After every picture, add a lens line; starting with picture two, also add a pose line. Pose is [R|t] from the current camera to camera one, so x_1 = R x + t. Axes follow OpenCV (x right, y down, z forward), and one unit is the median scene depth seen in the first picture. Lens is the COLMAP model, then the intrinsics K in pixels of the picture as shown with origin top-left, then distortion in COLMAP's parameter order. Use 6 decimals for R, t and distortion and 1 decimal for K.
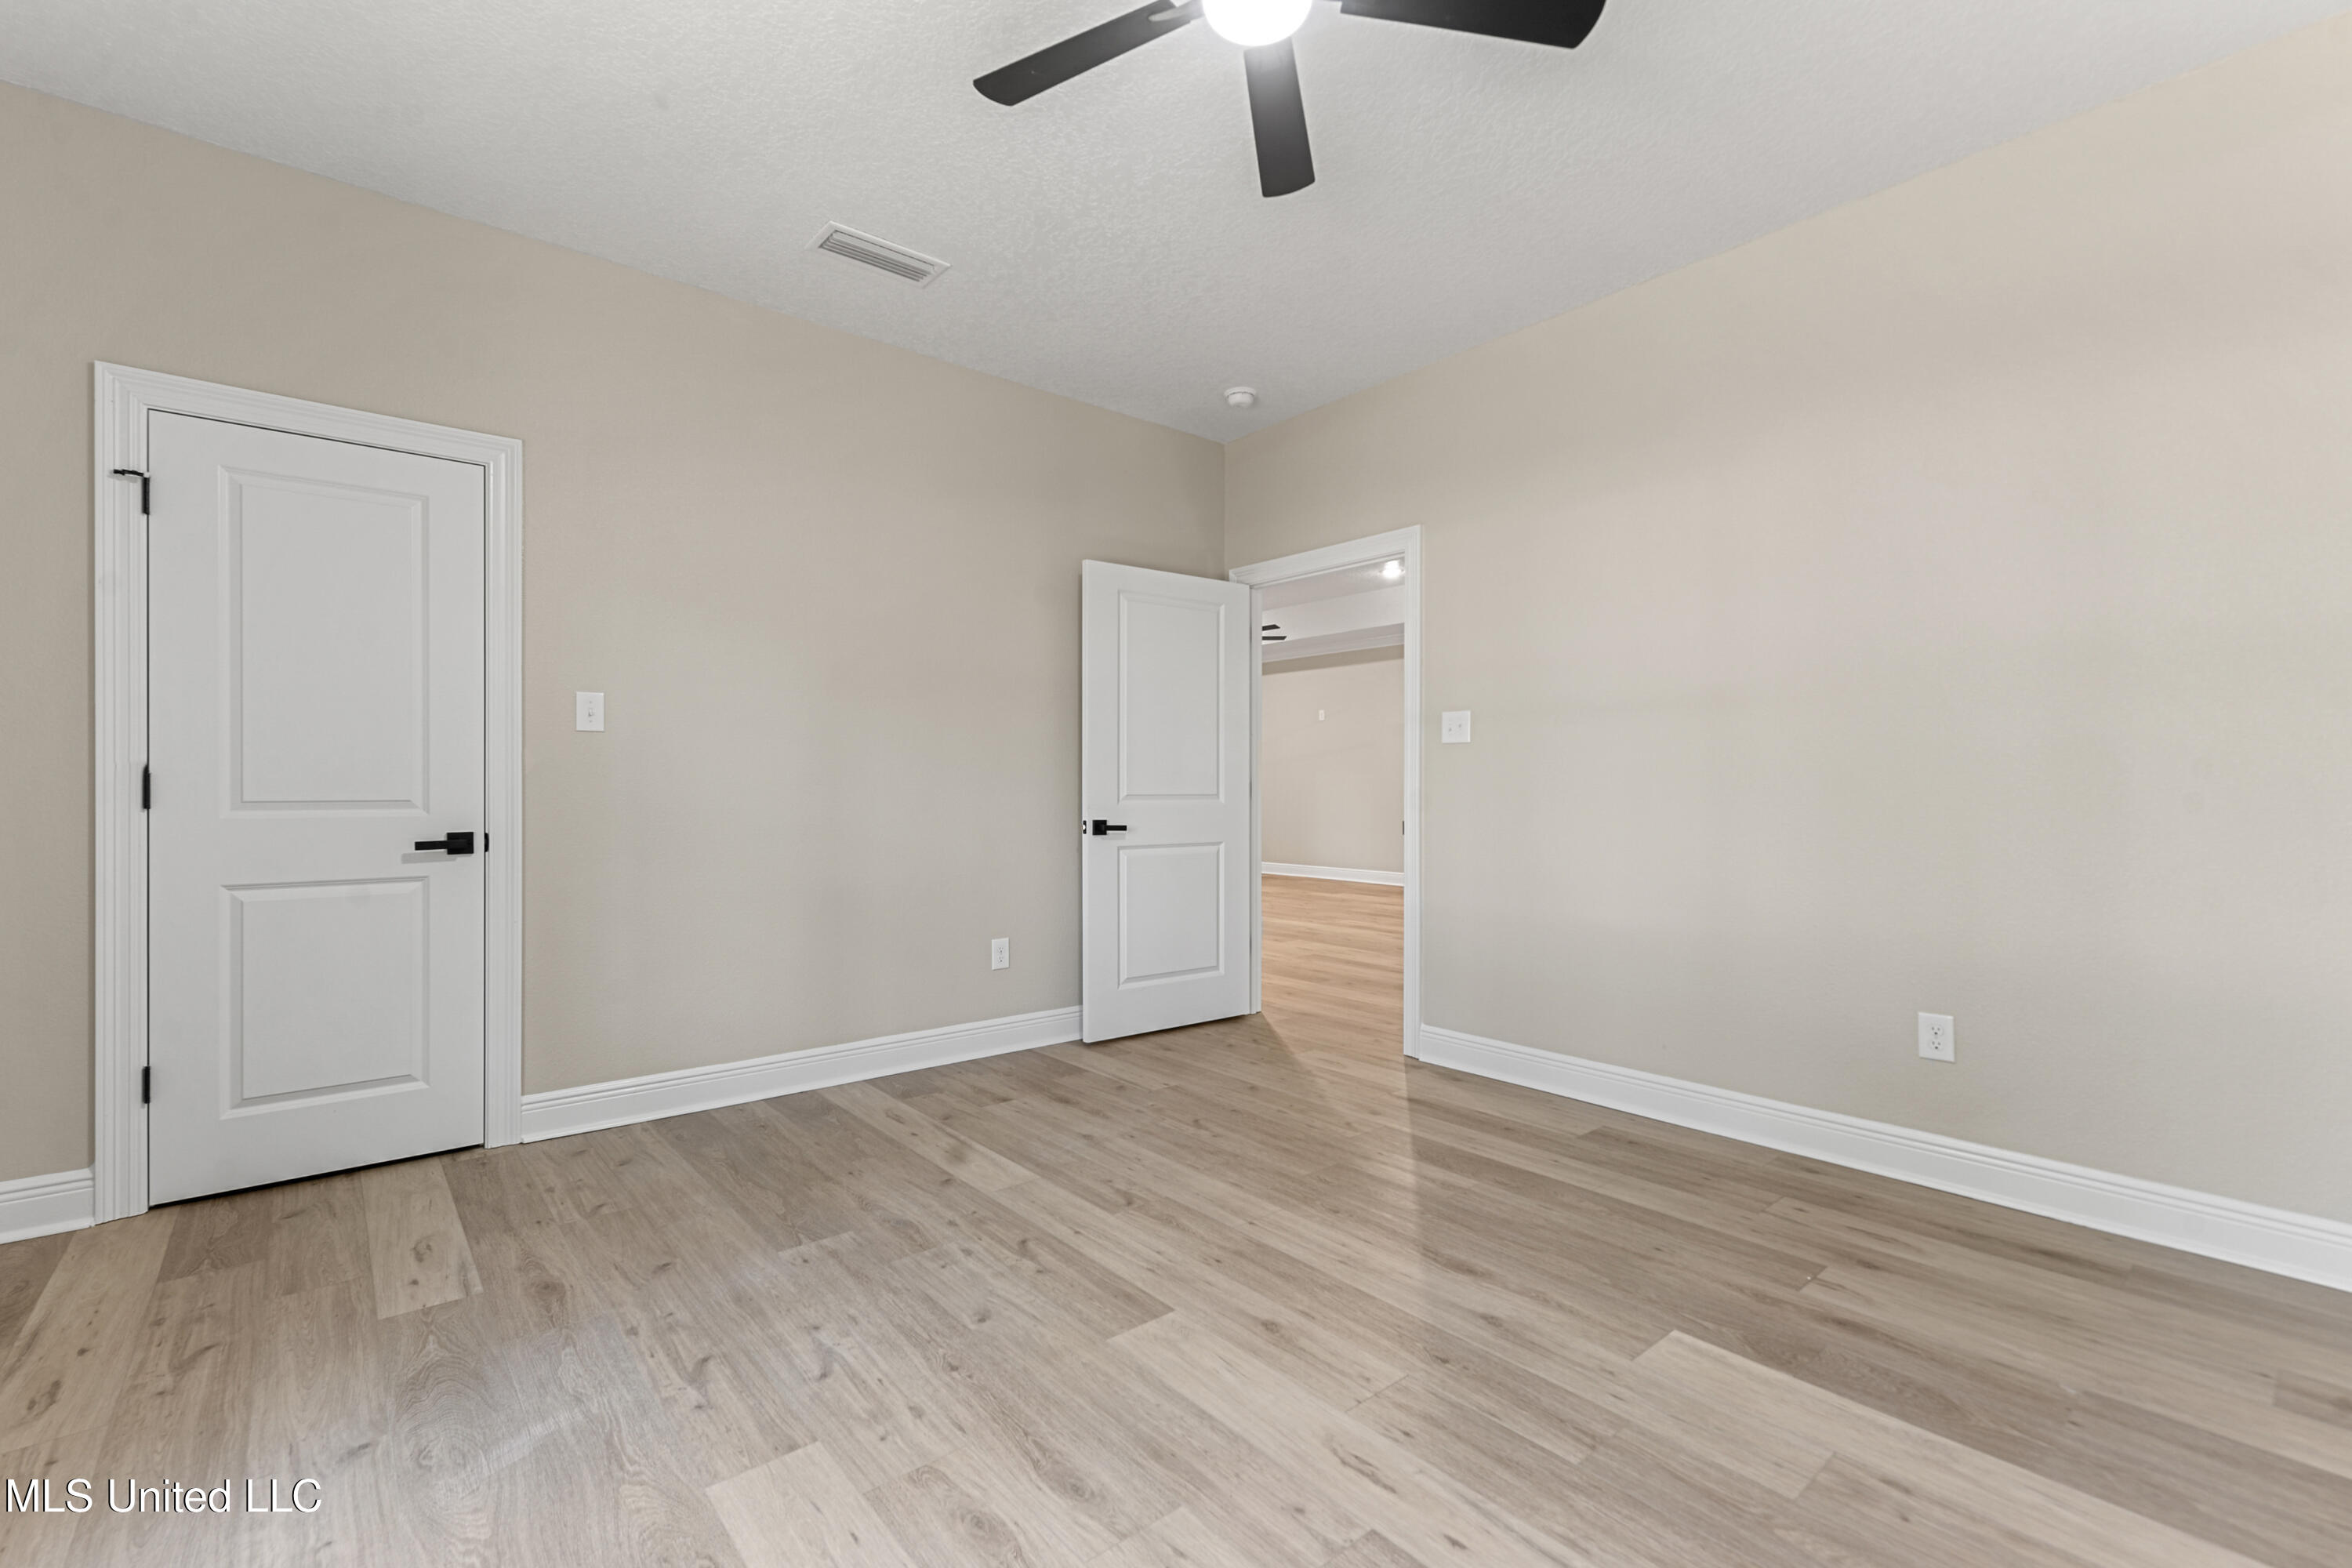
lens RADIAL K [[1004.3, 0, 1168.4], [0, 1004.3, 790.5], [0, 0, 1]] dist [-0.001147, -0.000347]
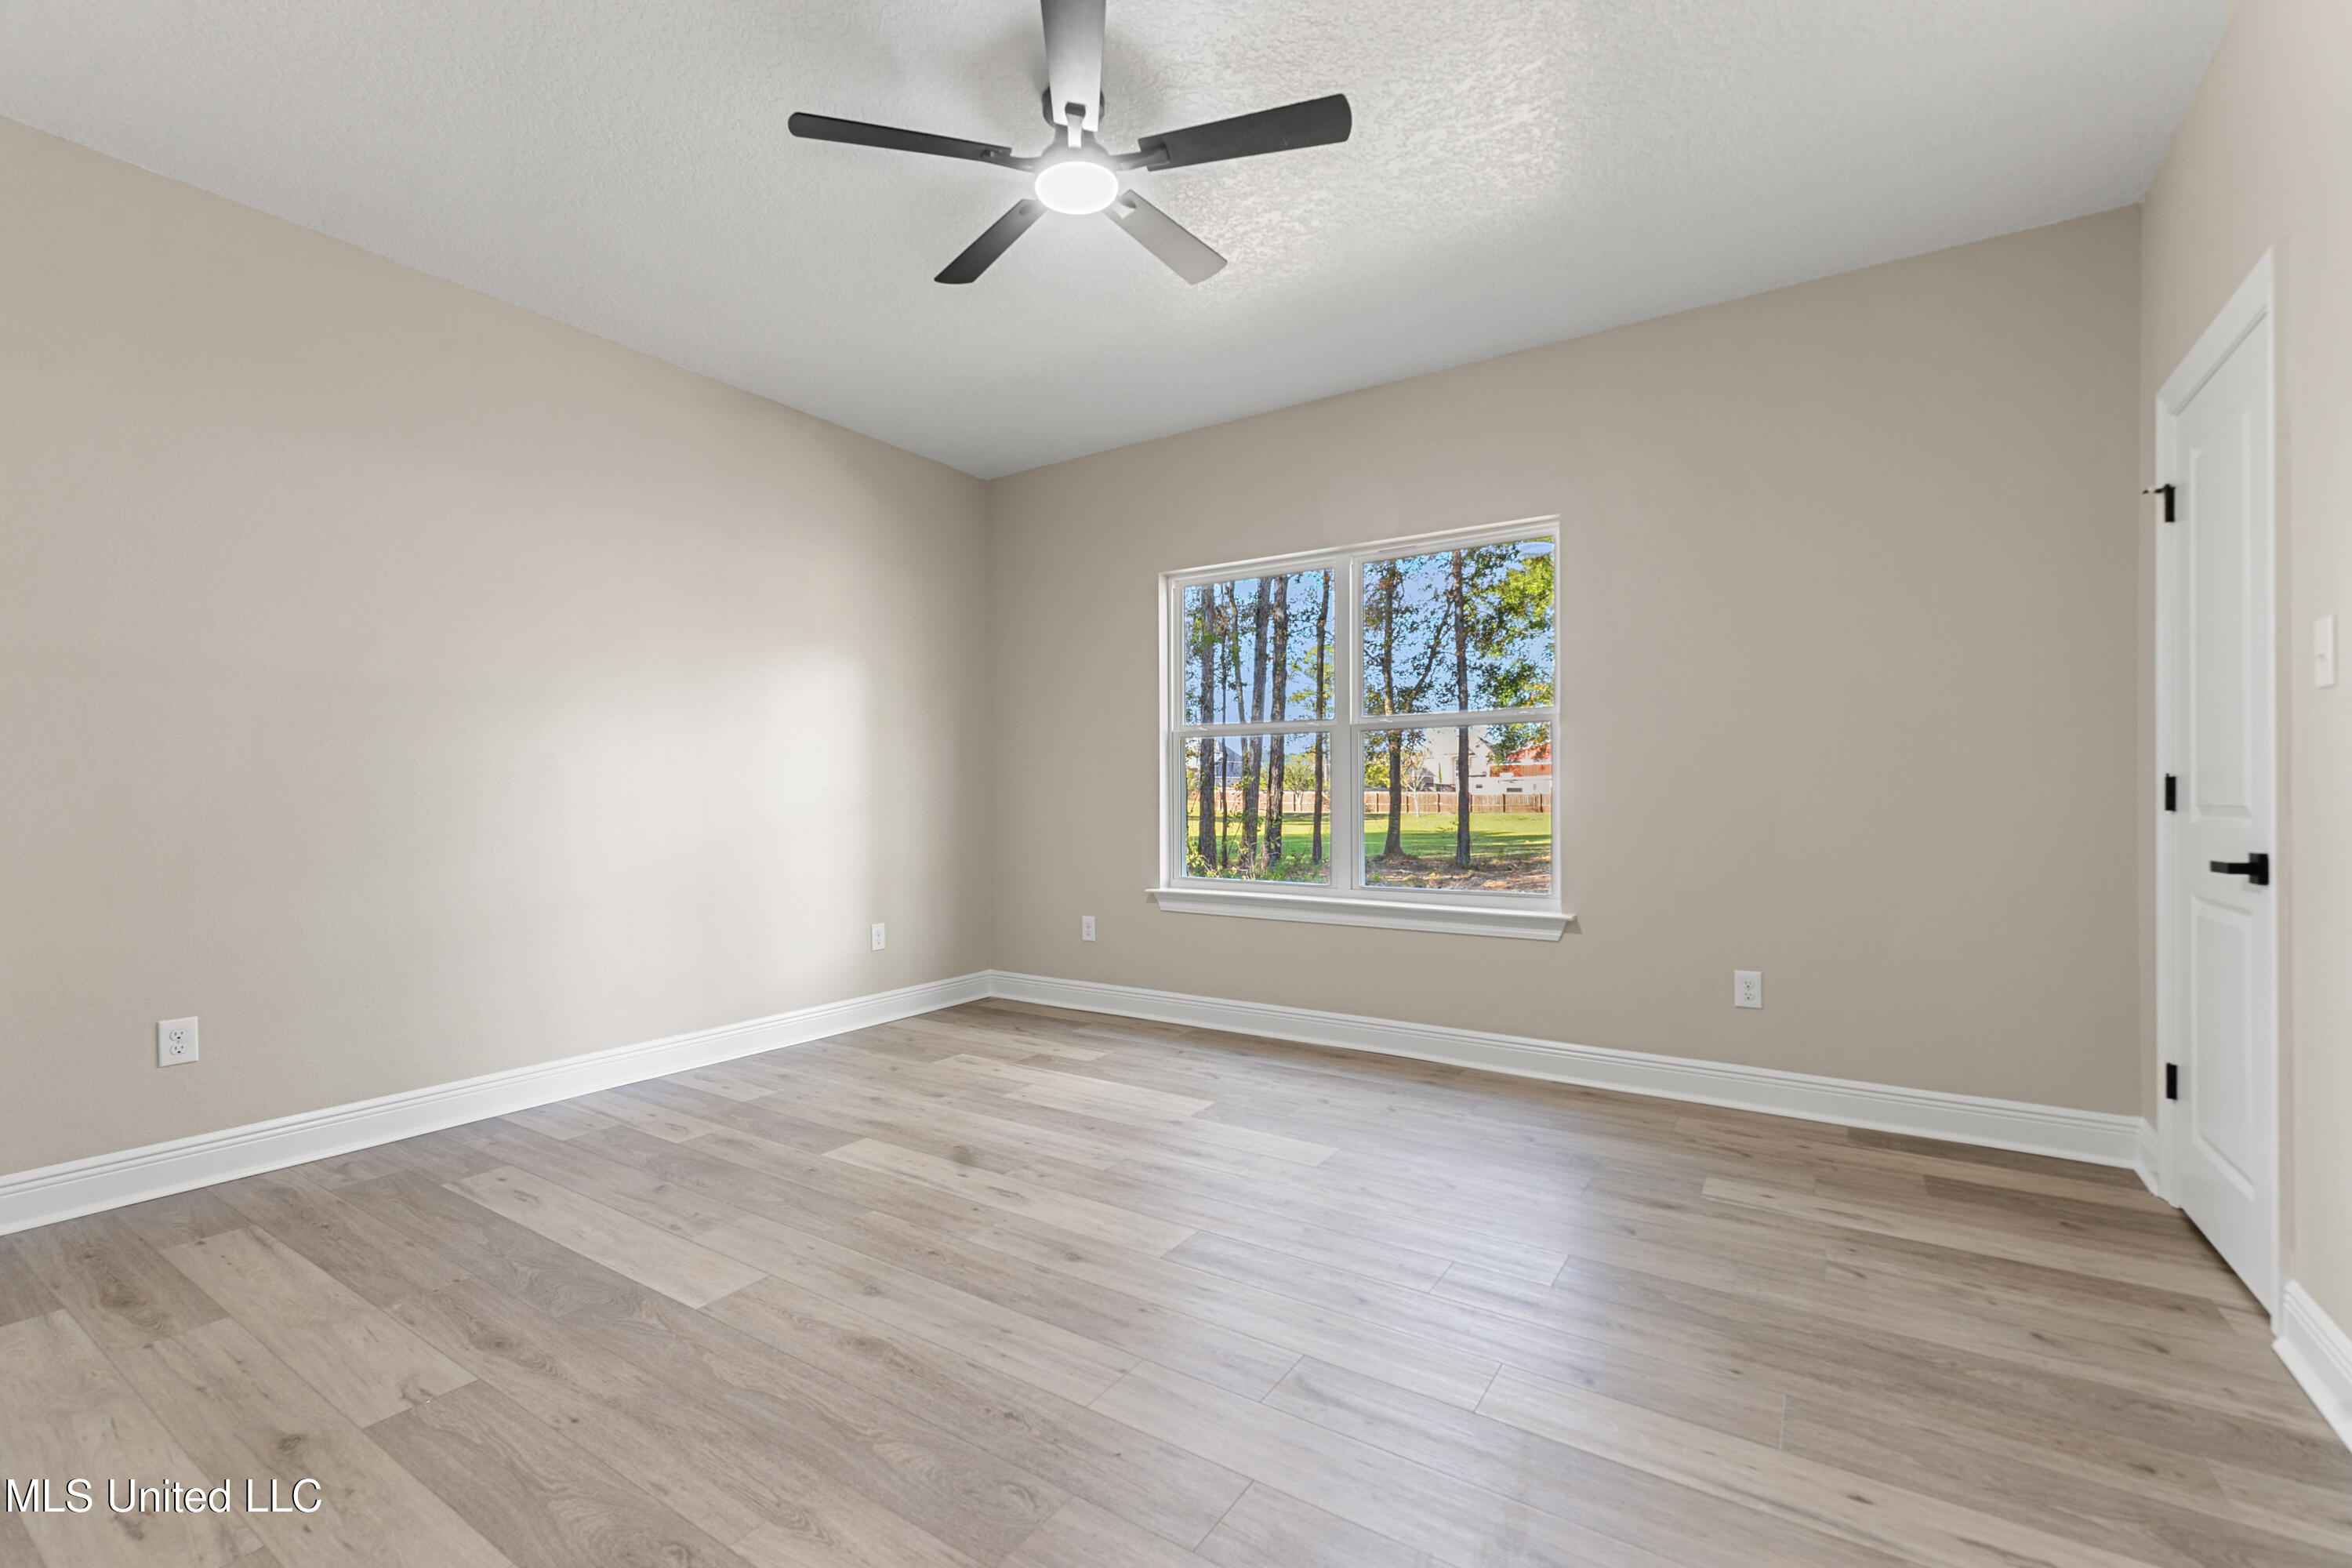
lens RADIAL K [[1004.3, 0, 1168.4], [0, 1004.3, 790.5], [0, 0, 1]] dist [-0.001147, -0.000347]
pose [[-0.958301, 0.000055, -0.285760, 0.285440], [0.001896, 0.999979, -0.006166, -0.000203], [0.285754, -0.006450, -0.958281, 1.864570]]
